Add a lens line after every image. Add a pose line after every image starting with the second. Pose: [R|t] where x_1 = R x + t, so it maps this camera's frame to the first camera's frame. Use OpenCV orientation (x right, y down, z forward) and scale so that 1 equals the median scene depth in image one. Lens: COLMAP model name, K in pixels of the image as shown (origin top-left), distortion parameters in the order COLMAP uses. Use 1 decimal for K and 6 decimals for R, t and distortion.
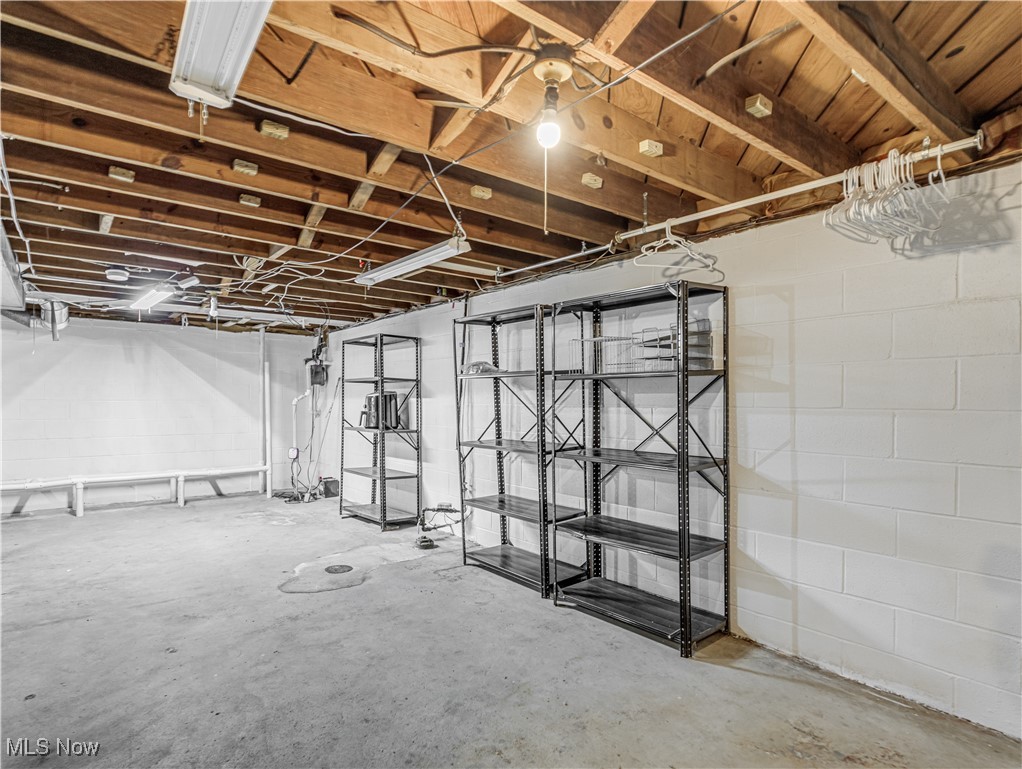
lens RADIAL K [[554.2, 0, 509.7], [0, 554.2, 391.2], [0, 0, 1]] dist [-0.003363, -0.000896]
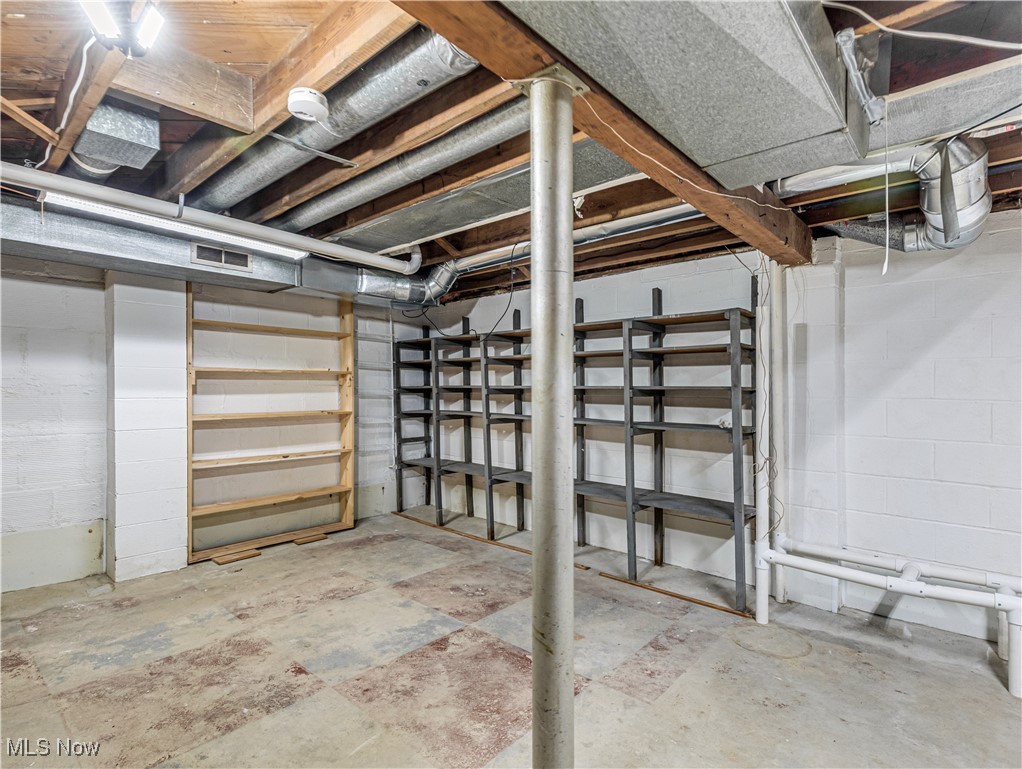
lens RADIAL K [[530.8, 0, 509.2], [0, 530.8, 387.0], [0, 0, 1]] dist [0.003869, 0.000709]
pose [[0.167566, -0.000252, -0.985861, -0.452838], [0.003560, 0.999994, 0.000350, 0.004018], [0.985854, -0.003568, 0.167566, 0.565777]]
